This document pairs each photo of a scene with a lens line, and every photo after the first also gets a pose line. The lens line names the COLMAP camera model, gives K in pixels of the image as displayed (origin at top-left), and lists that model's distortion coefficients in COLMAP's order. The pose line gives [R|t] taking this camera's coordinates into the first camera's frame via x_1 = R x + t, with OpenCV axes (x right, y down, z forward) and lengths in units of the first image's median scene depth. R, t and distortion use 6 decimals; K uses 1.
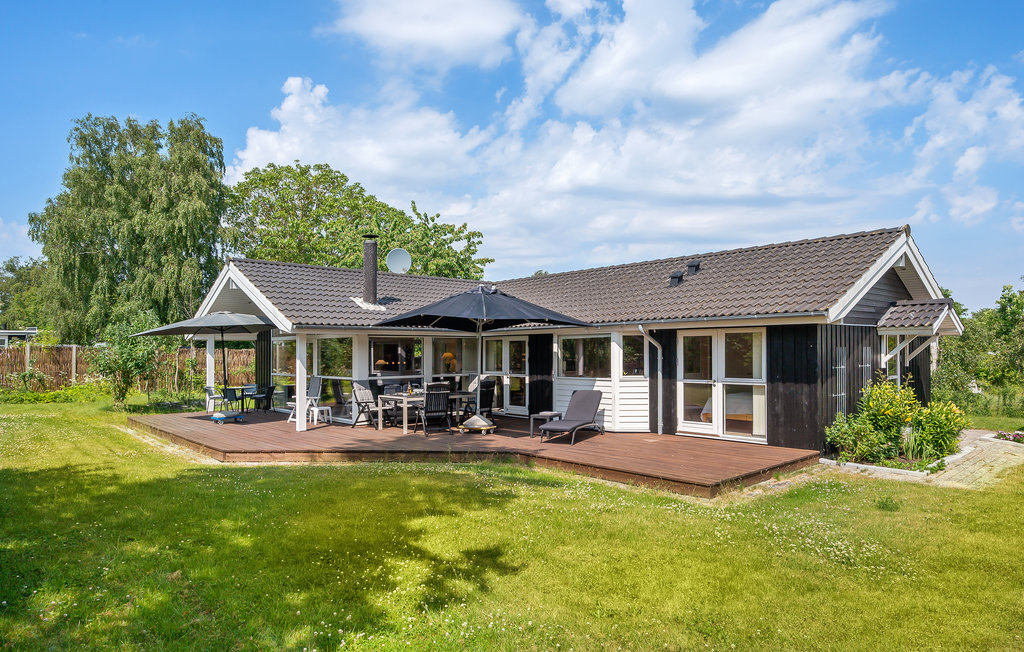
lens RADIAL K [[586.2, 0, 509.2], [0, 586.2, 347.1], [0, 0, 1]] dist [-0.005196, -0.001051]
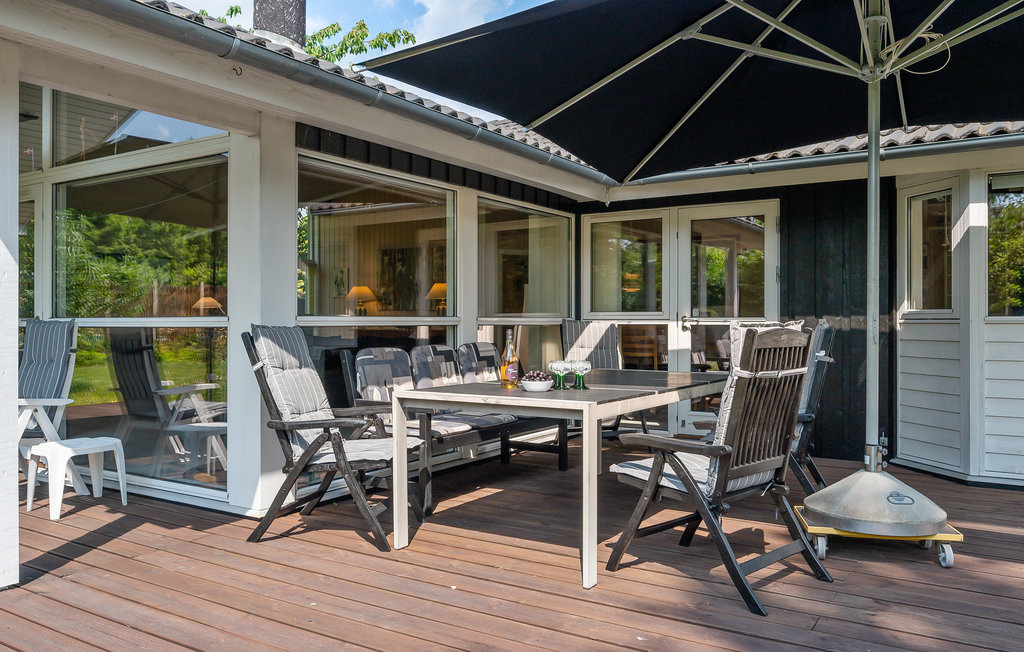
lens RADIAL K [[792.6, 0, 512.0], [0, 792.6, 326.0], [0, 0, 1]] dist [-0.003709, -0.001913]
pose [[0.968815, 0.001214, 0.247783, -0.223664], [-0.004970, 0.999882, 0.014531, 0.047076], [-0.247736, -0.015310, 0.968707, 0.621897]]
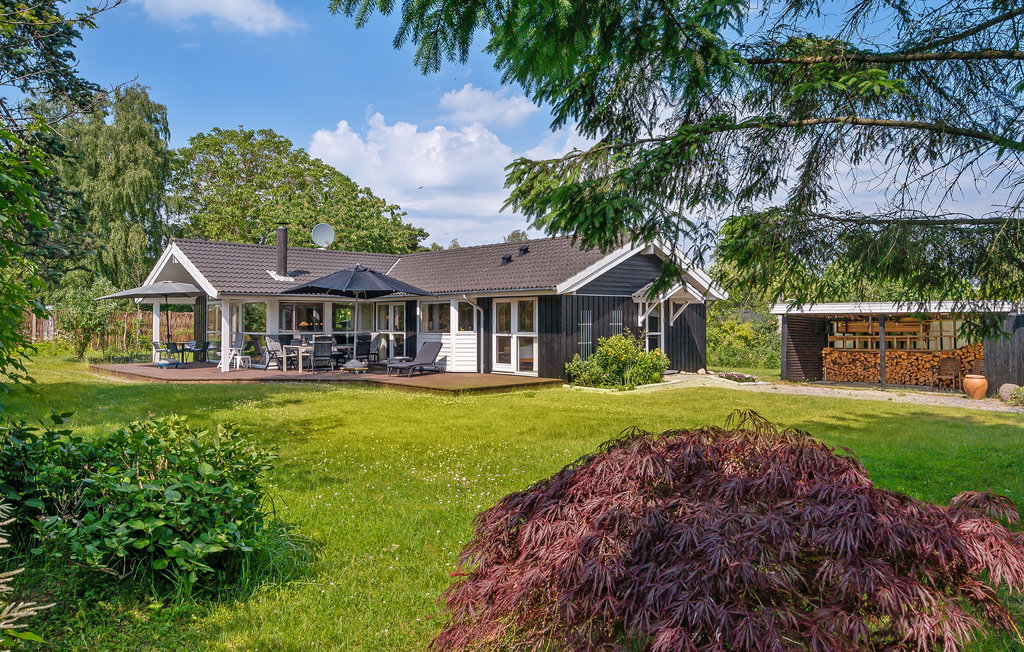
lens RADIAL K [[696.6, 0, 512.4], [0, 696.6, 318.2], [0, 0, 1]] dist [-0.018765, 0.001007]
pose [[0.999961, 0.005534, 0.006951, 0.260158], [-0.005573, 0.999969, 0.005636, 0.007083], [-0.006920, -0.005675, 0.999960, -0.529289]]
